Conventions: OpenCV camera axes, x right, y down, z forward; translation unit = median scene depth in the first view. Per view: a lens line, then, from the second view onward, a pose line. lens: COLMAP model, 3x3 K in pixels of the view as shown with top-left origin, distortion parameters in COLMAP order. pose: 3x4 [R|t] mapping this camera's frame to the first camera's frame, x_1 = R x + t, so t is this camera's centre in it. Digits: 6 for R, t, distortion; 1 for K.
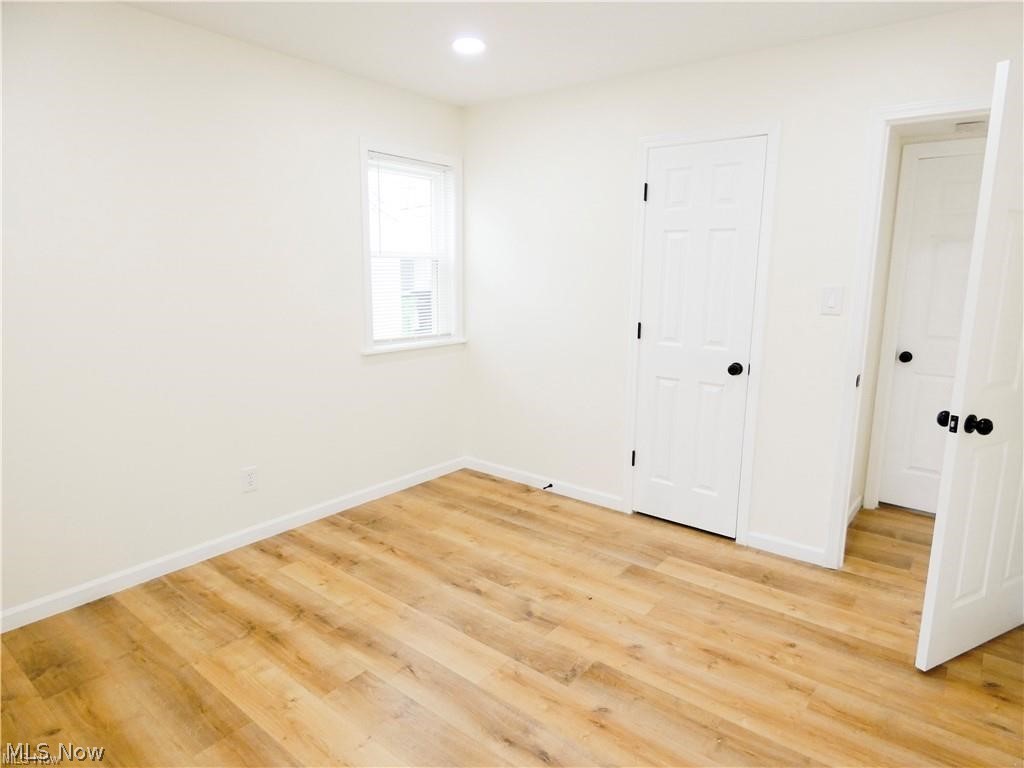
lens RADIAL K [[614.4, 0, 512.0], [0, 614.4, 384.0], [0, 0, 1]] dist [-0.007133, -0.002603]
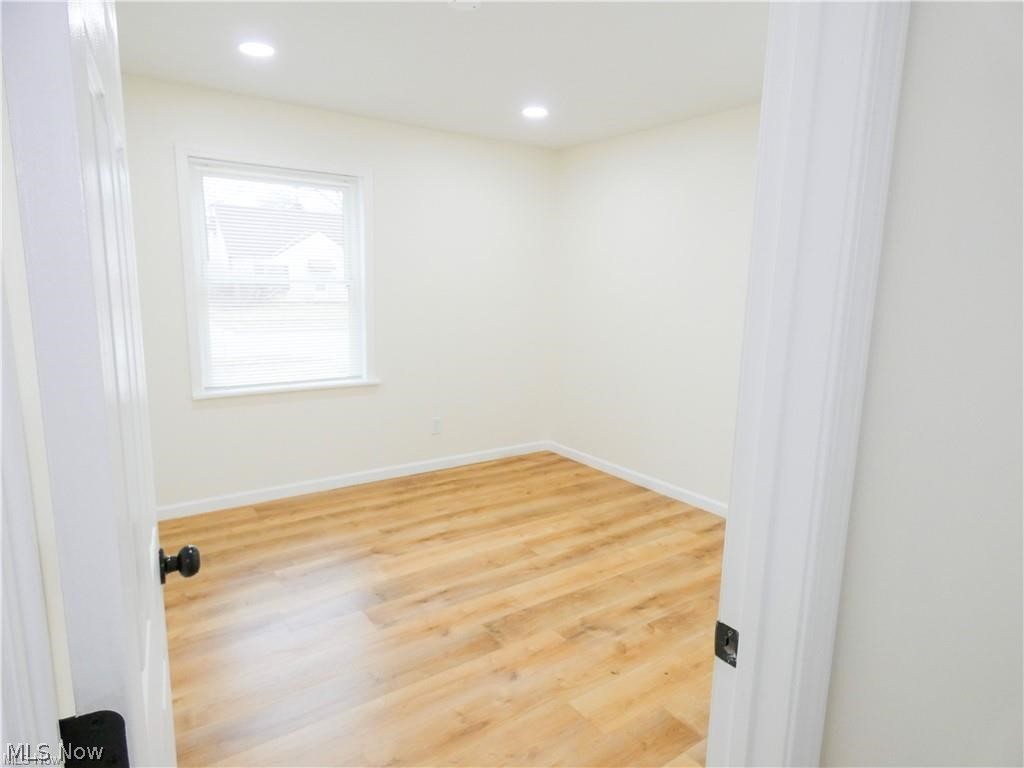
lens RADIAL K [[614.4, 0, 512.0], [0, 614.4, 384.0], [0, 0, 1]] dist [-0.007133, -0.002603]
pose [[-0.278144, 0.154179, -0.948085, 1.010157], [-0.206011, 0.954490, 0.215659, -0.205821], [0.938187, 0.255300, -0.233723, 1.073327]]
